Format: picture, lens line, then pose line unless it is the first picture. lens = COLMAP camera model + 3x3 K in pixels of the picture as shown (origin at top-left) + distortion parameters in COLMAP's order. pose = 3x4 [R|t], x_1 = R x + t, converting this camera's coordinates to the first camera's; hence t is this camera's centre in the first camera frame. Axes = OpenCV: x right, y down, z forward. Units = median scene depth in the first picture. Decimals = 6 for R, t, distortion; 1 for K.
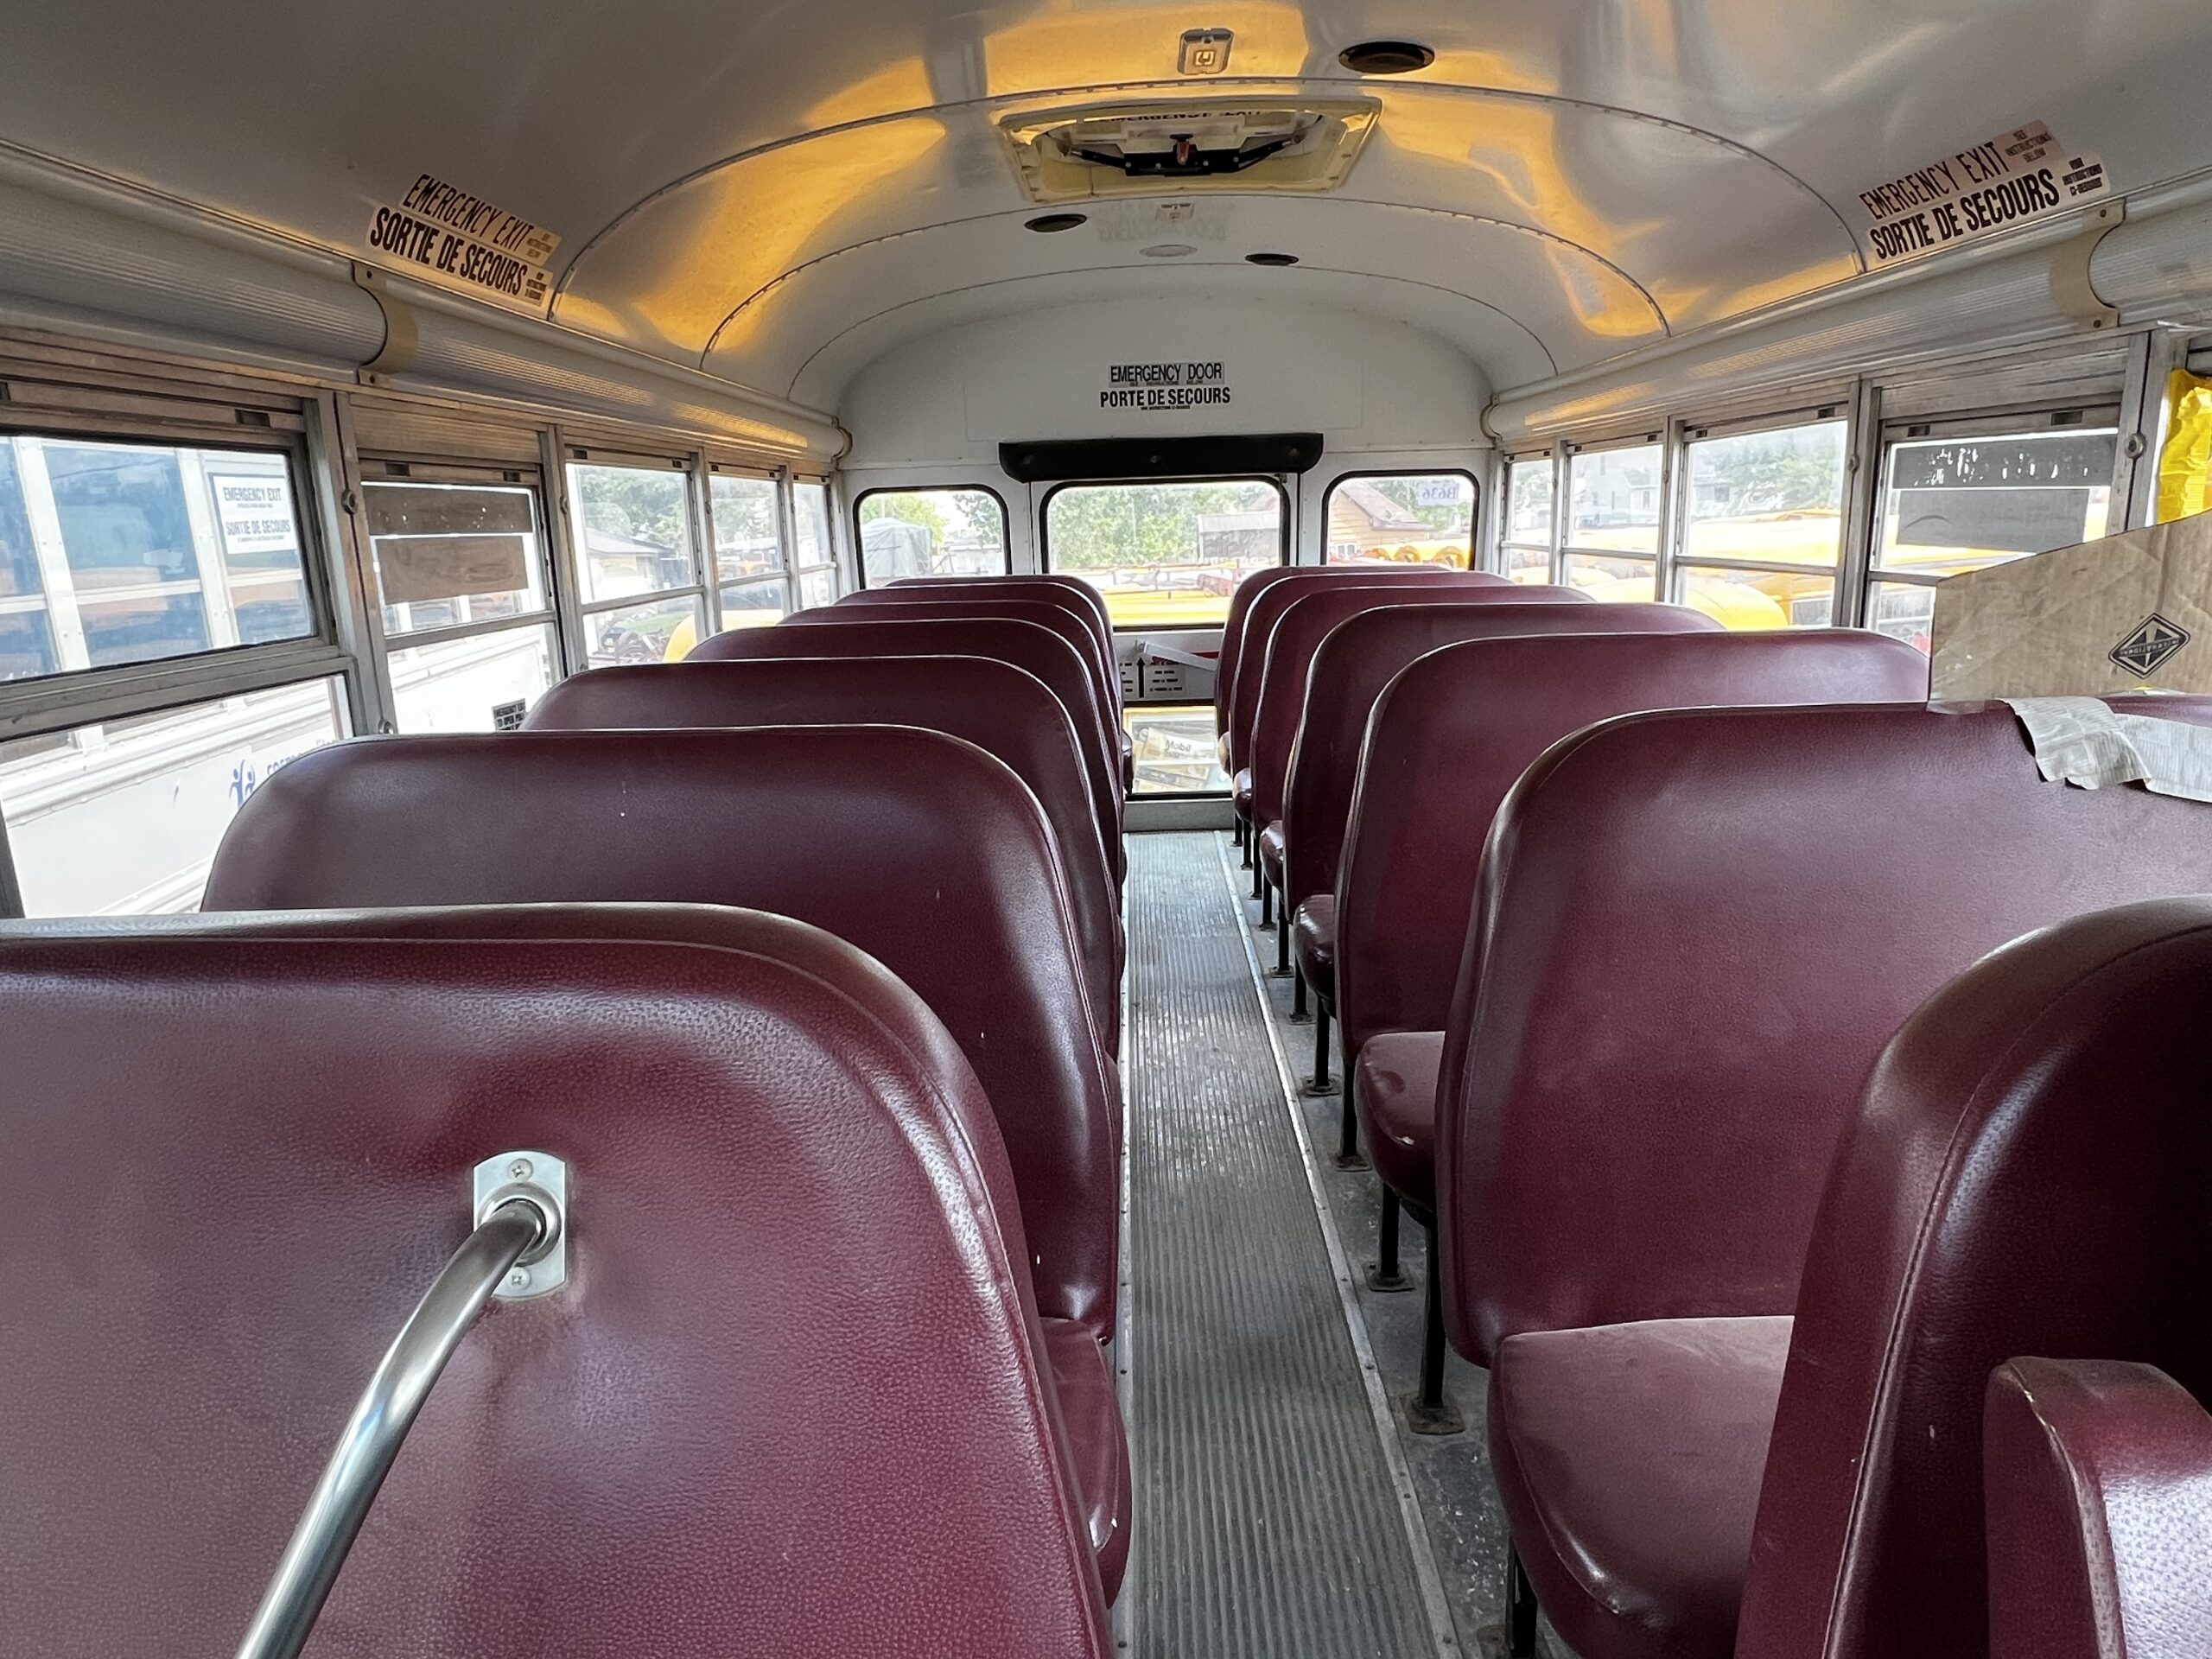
lens RADIAL K [[1385.0, 0, 1099.9], [0, 1385.0, 834.0], [0, 0, 1]] dist [-0.004491, -0.000351]
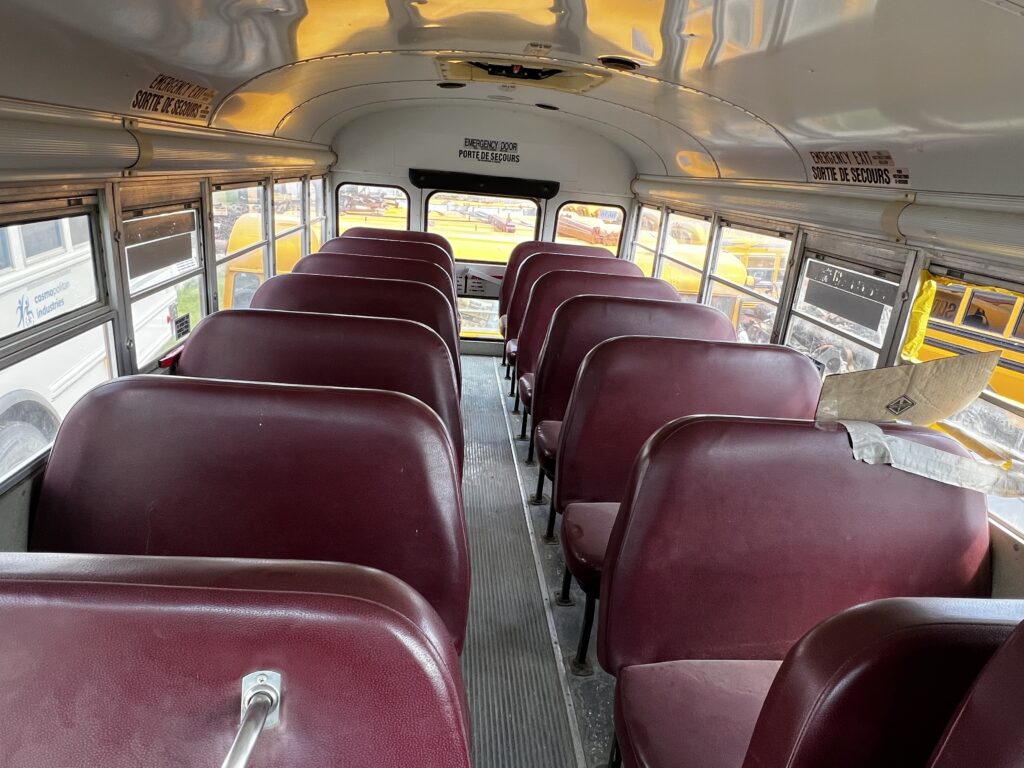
lens RADIAL K [[641.1, 0, 506.8], [0, 641.1, 381.7], [0, 0, 1]] dist [-0.004491, -0.000351]
pose [[0.988319, 0.079505, 0.130017, -0.064537], [-0.091352, 0.991937, 0.087837, -0.141972], [-0.121985, -0.098689, 0.987613, -0.034644]]
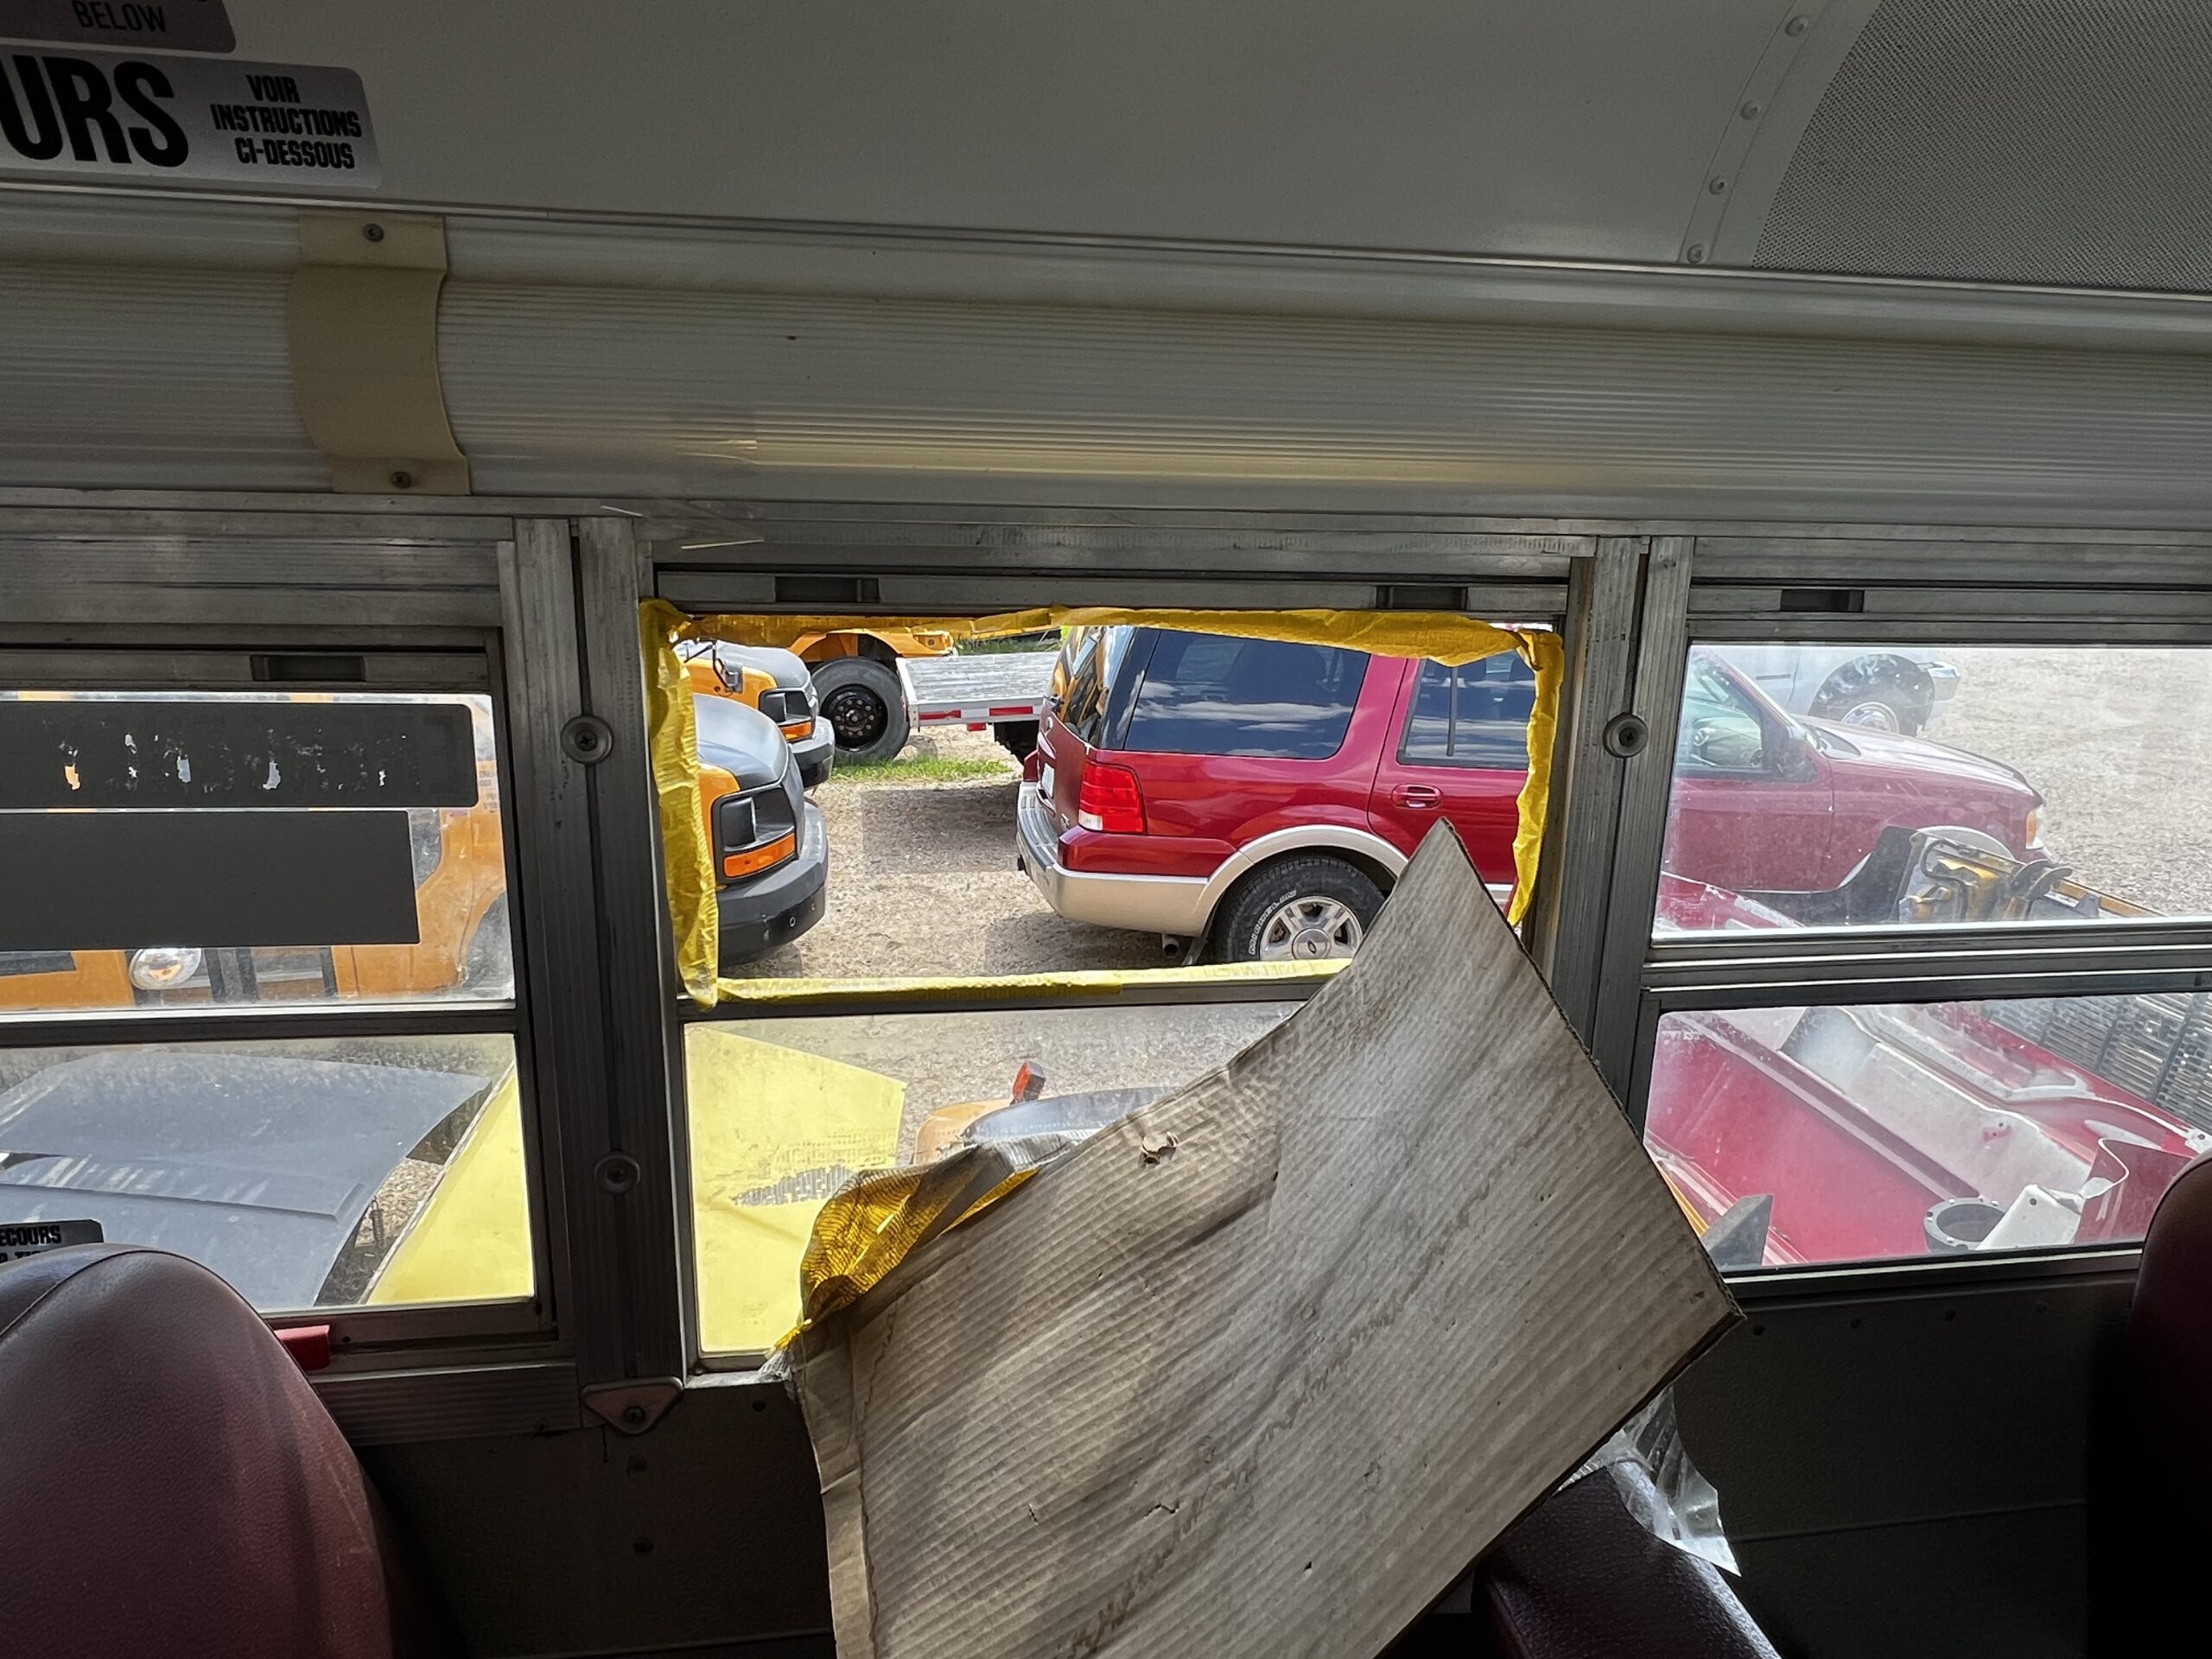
lens RADIAL K [[1385.0, 0, 1098.0], [0, 1385.0, 836.7], [0, 0, 1]] dist [-0.004491, -0.000351]
pose [[-0.176614, -0.209401, 0.961748, 0.192929], [0.208735, 0.946915, 0.244503, -0.283004], [-0.961893, 0.243933, -0.123529, 0.760096]]
